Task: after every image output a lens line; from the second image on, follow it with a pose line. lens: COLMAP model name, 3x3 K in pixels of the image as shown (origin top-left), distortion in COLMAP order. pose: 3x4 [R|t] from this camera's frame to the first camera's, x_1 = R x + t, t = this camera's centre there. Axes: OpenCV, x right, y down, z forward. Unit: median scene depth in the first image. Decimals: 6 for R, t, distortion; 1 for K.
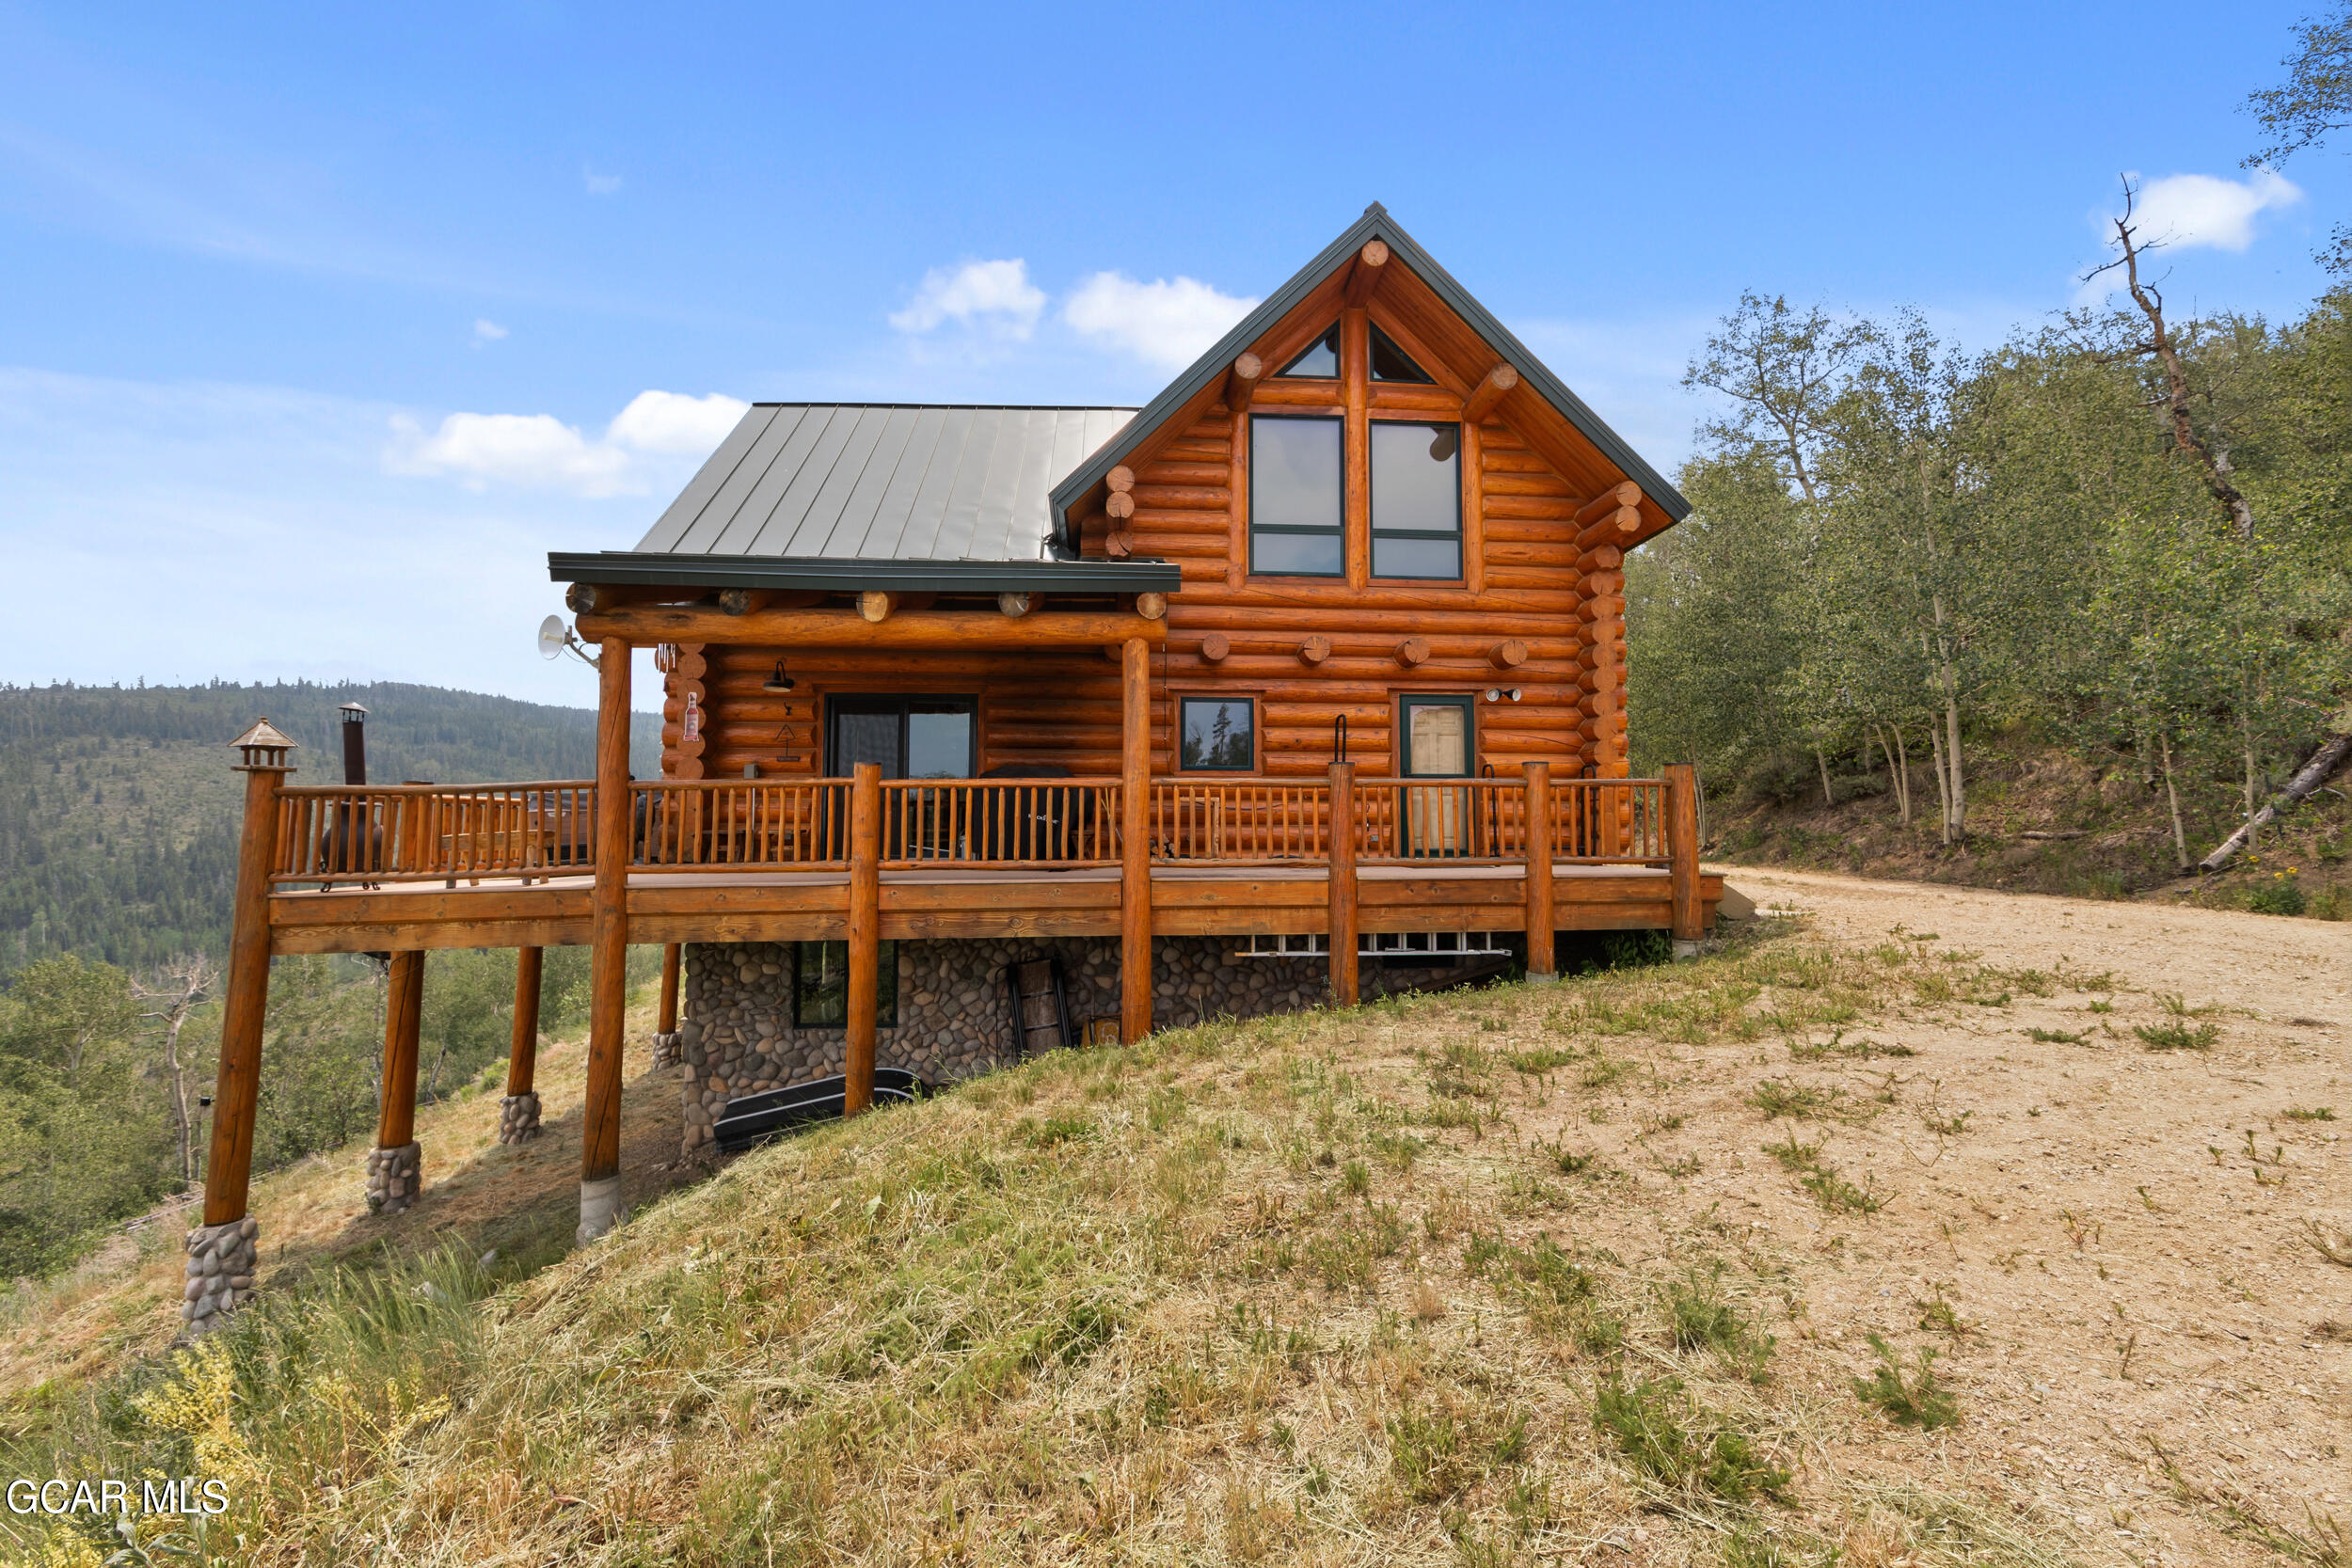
lens RADIAL K [[928.4, 0, 1176.1], [0, 928.4, 759.7], [0, 0, 1]] dist [-0.012000, -0.000025]
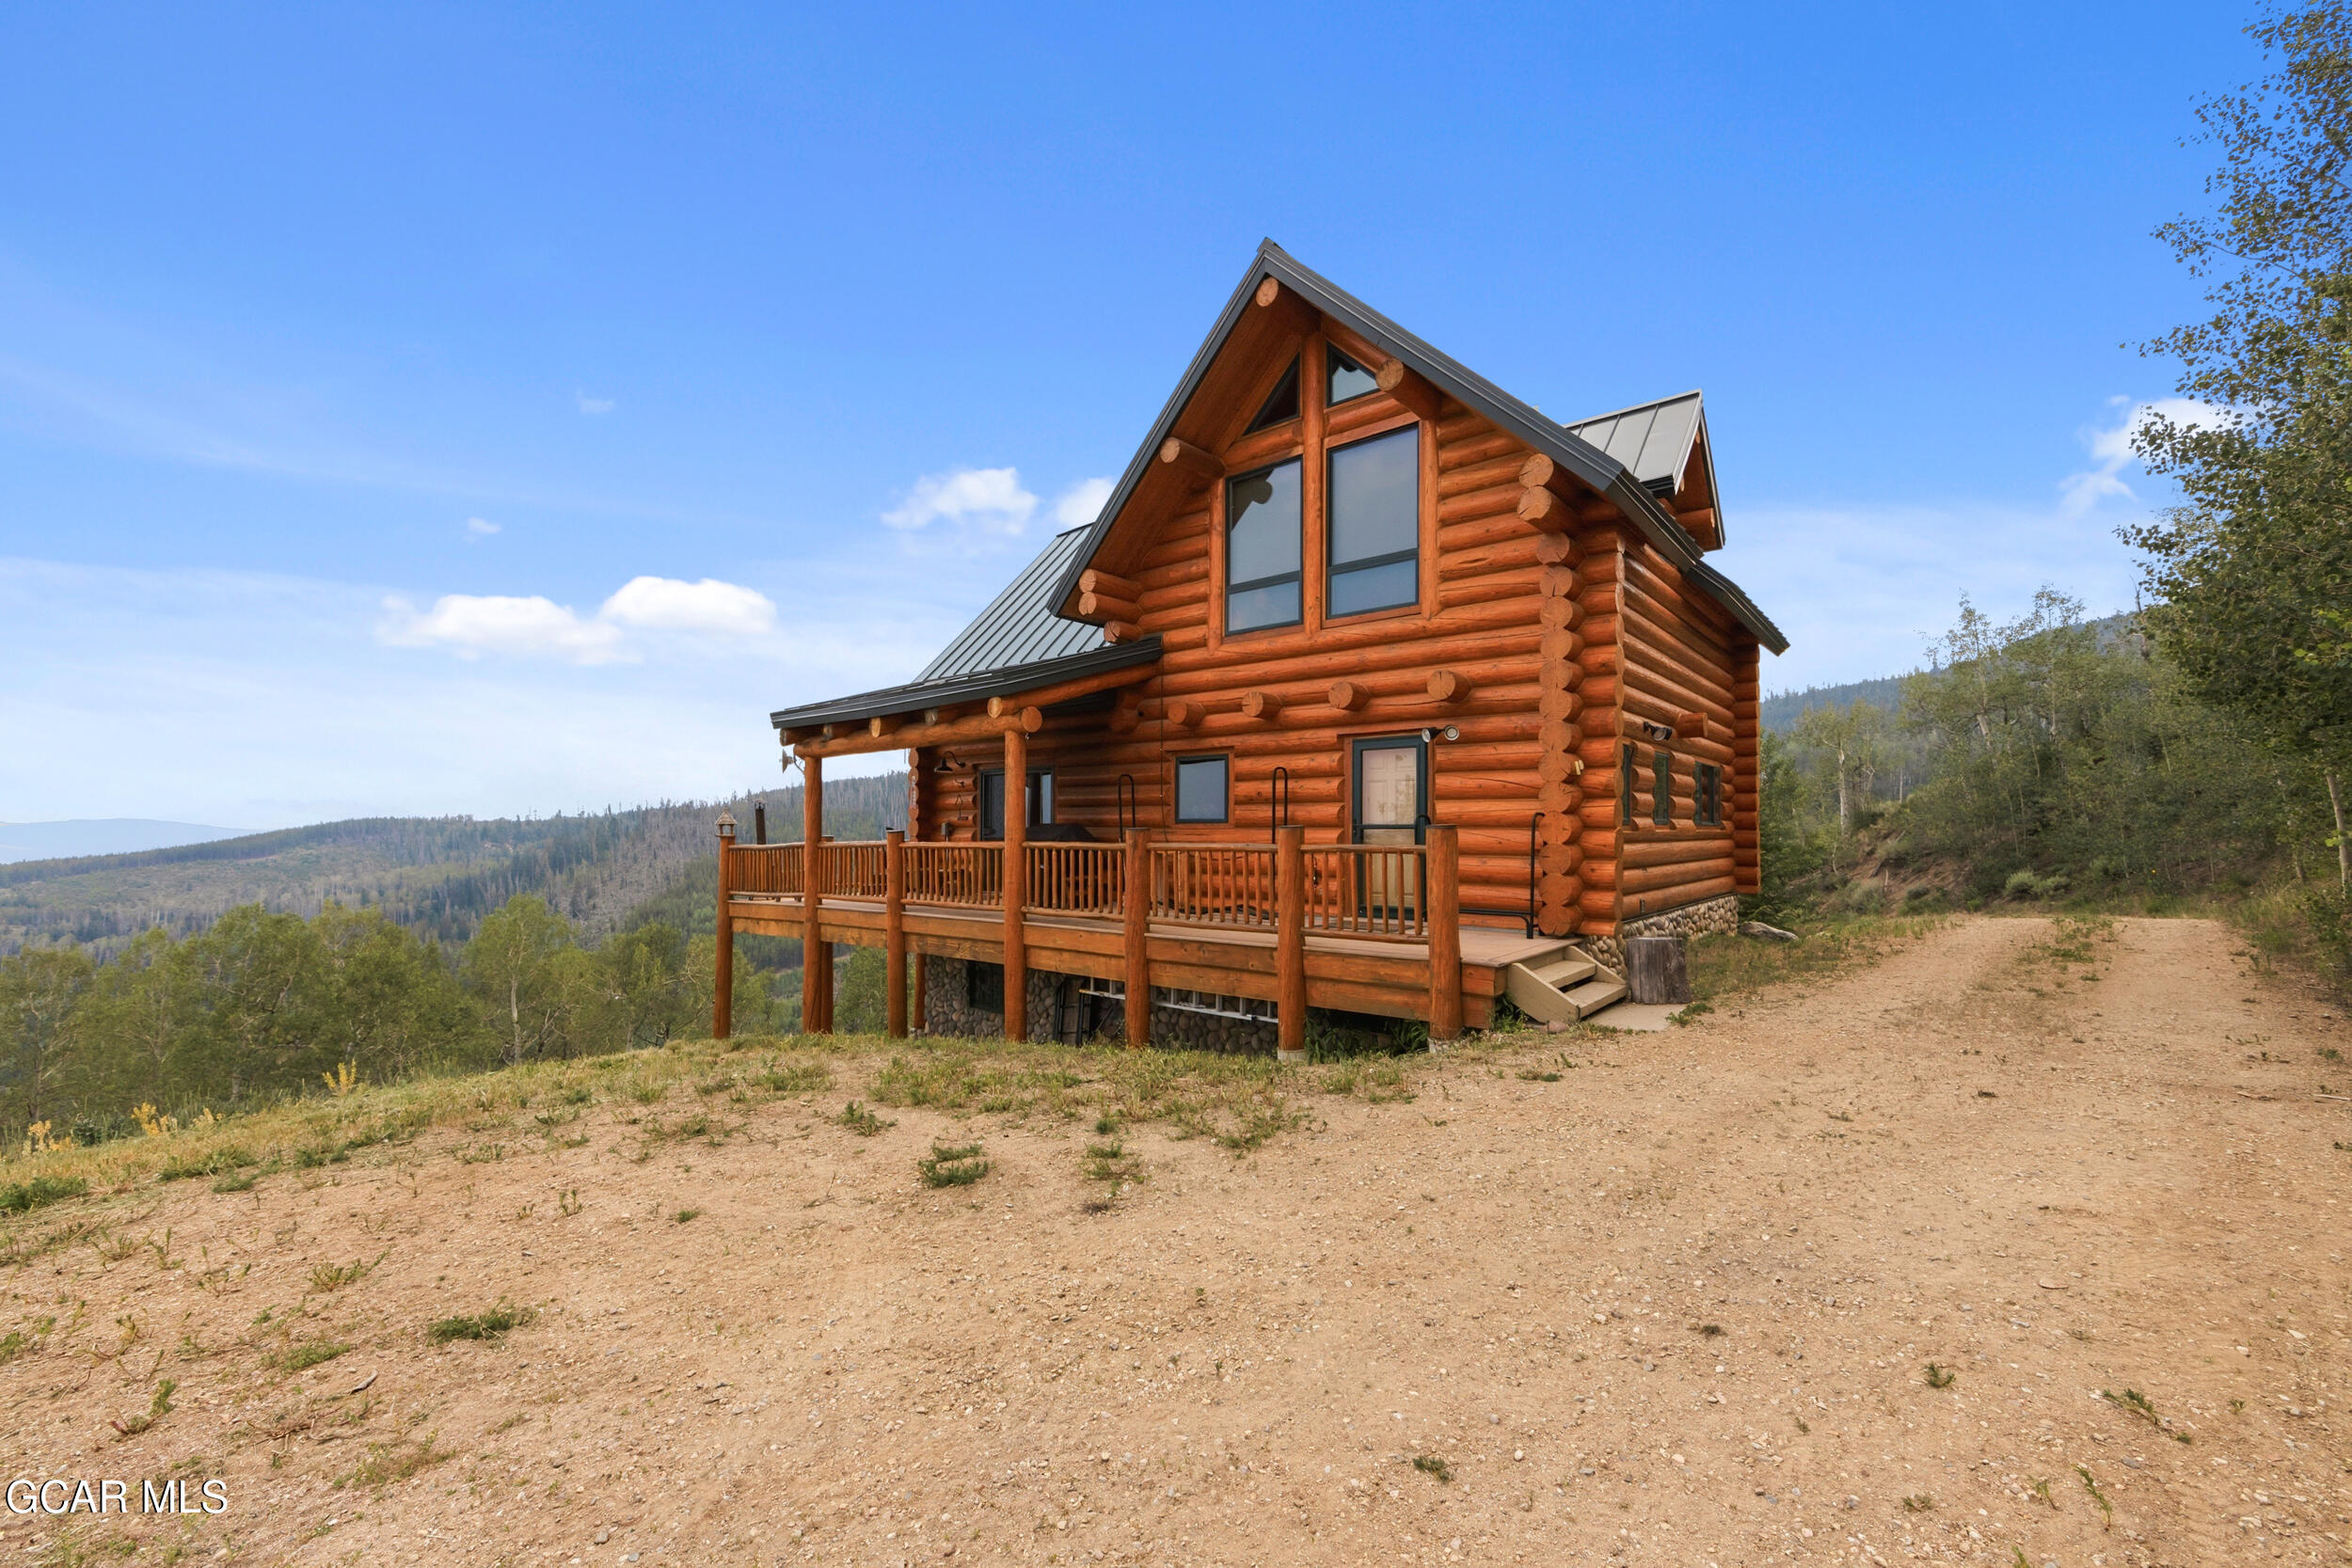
lens RADIAL K [[955.4, 0, 1176.0], [0, 955.4, 784.0], [0, 0, 1]] dist [-0.000074, 0.000016]
pose [[0.707187, -0.036130, -0.706102, 0.799167], [0.054696, 0.998496, 0.003688, -0.039138], [0.704907, -0.041229, 0.708100, 0.190853]]
